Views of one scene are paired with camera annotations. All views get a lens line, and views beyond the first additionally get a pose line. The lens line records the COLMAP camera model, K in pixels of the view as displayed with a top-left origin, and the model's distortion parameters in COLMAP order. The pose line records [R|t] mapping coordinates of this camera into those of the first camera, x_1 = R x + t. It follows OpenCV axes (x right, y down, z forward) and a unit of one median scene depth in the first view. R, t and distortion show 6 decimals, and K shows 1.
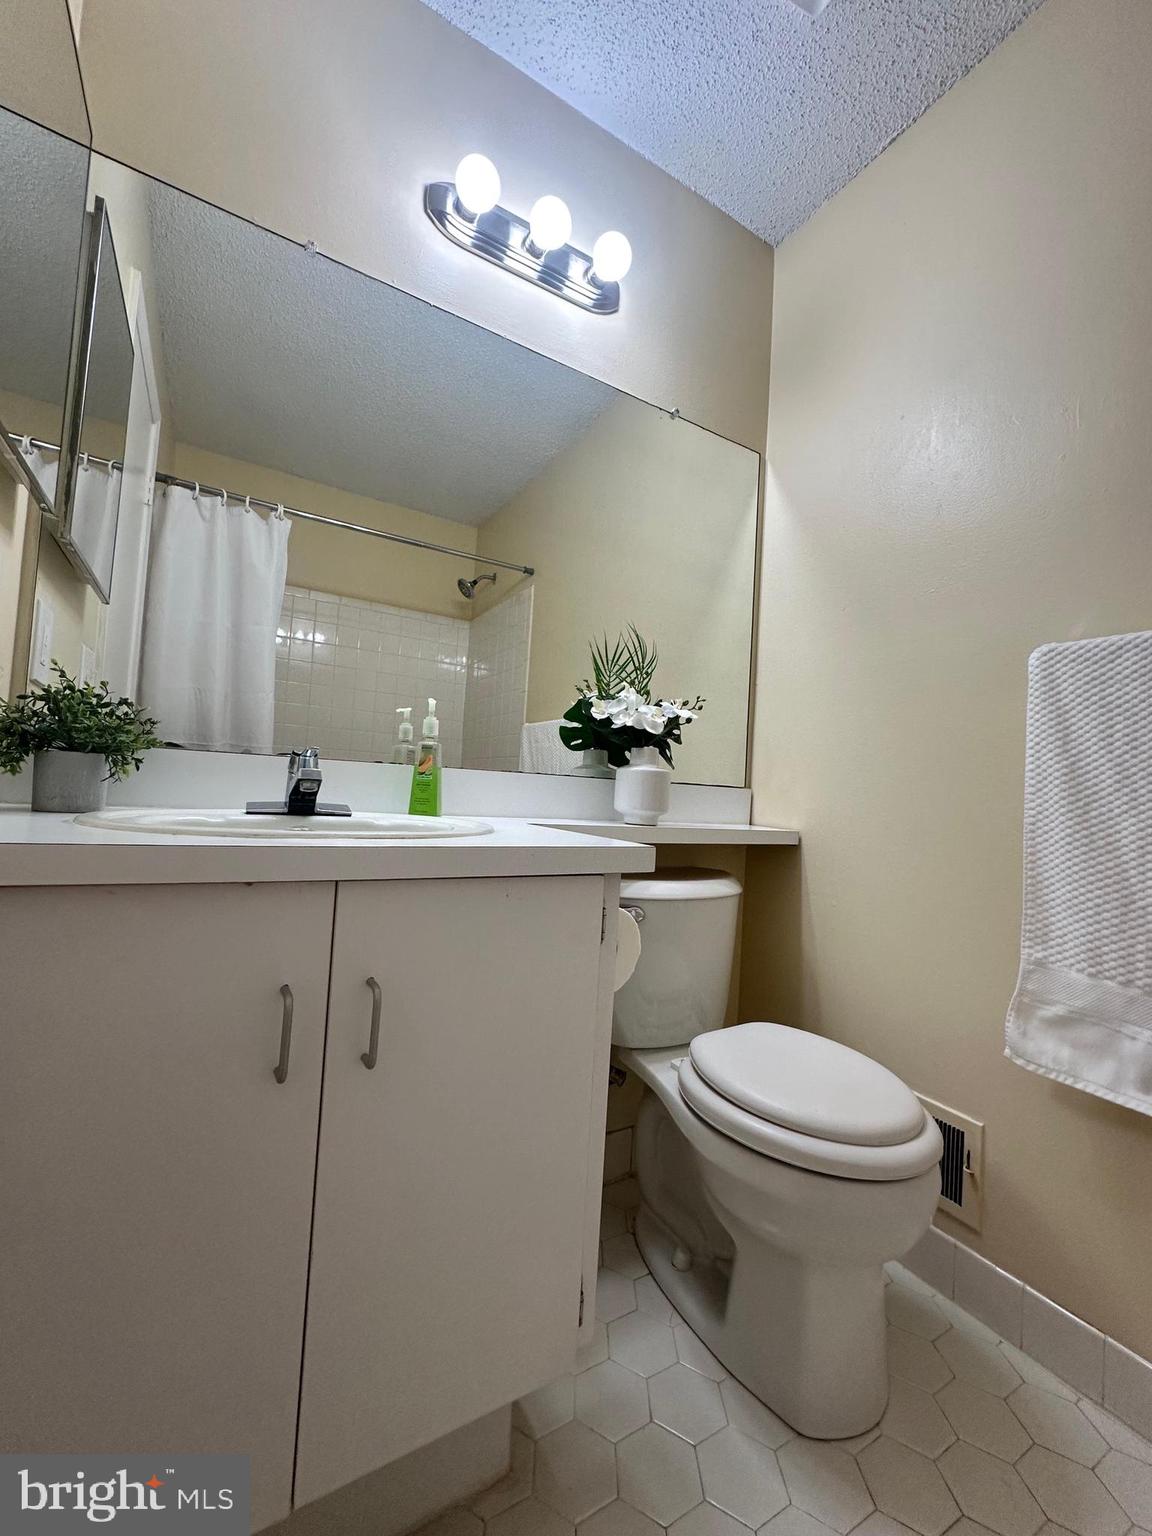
lens RADIAL K [[615.0, 0, 575.2], [0, 615.0, 771.0], [0, 0, 1]] dist [0.000760, 0.000145]
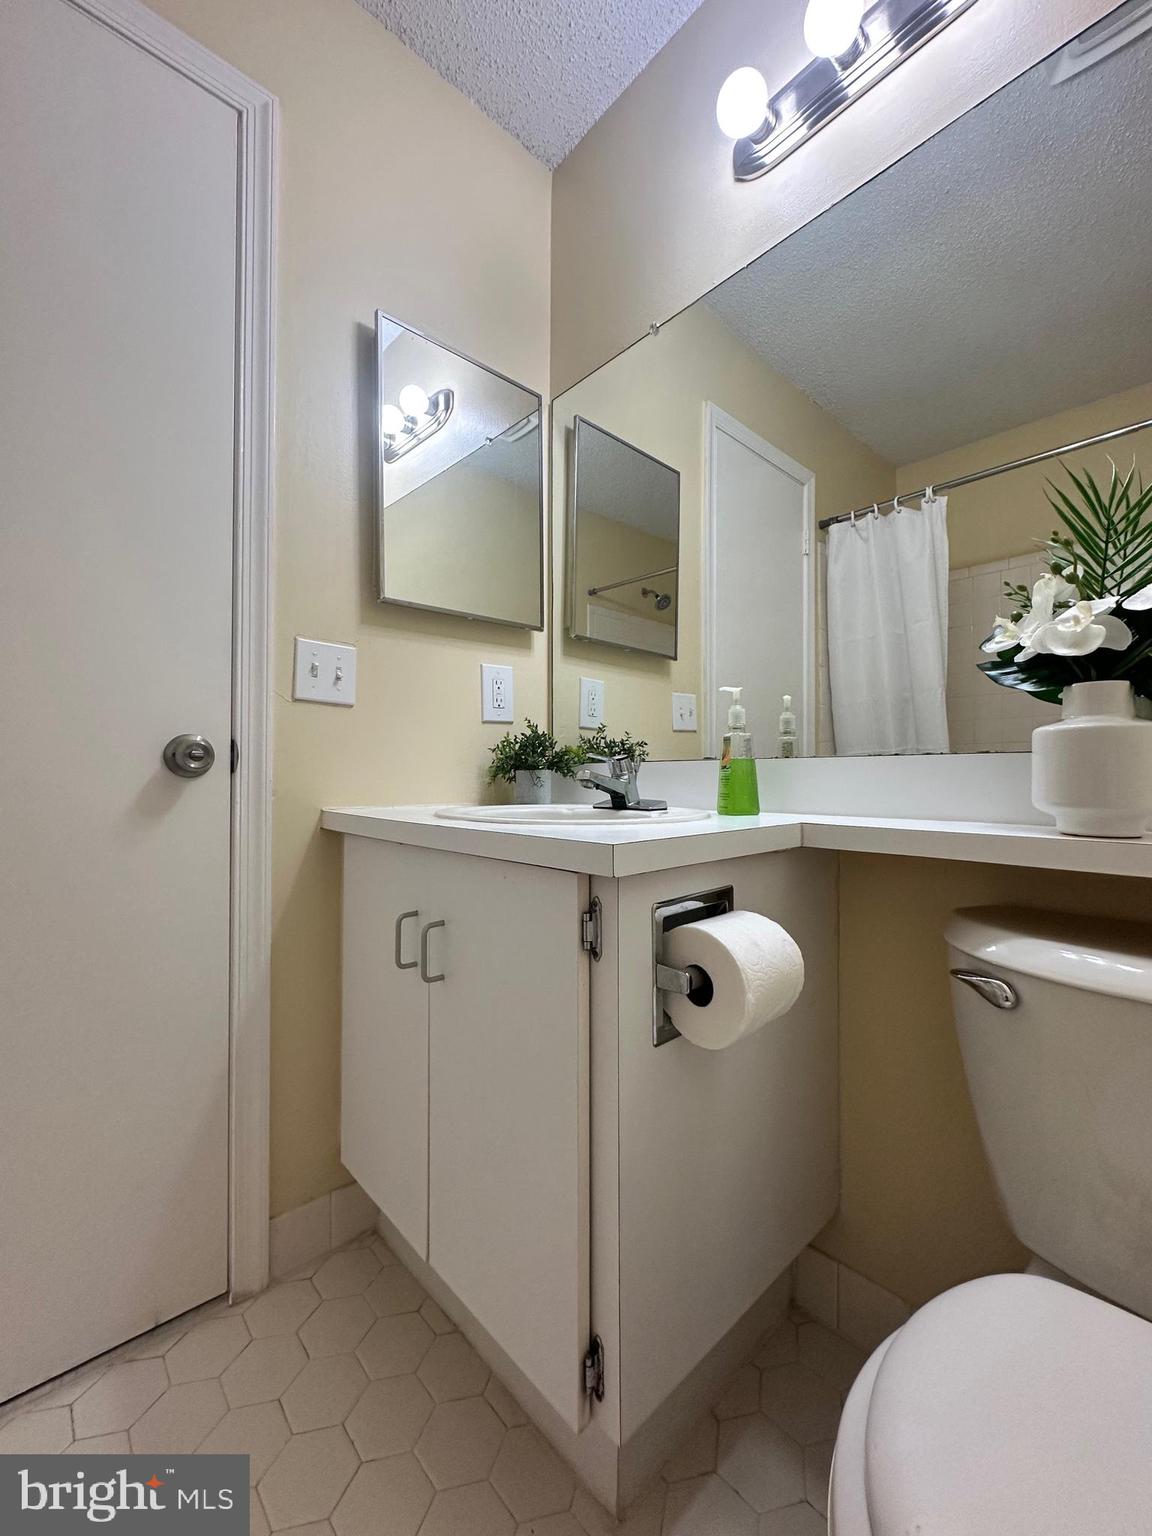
lens RADIAL K [[612.5, 0, 575.3], [0, 612.5, 766.5], [0, 0, 1]] dist [-0.003388, 0.000265]
pose [[0.203762, -0.071834, -0.976382, 0.569866], [0.050471, 0.996749, -0.062800, 0.045802], [0.977719, -0.036483, 0.206725, 0.518751]]
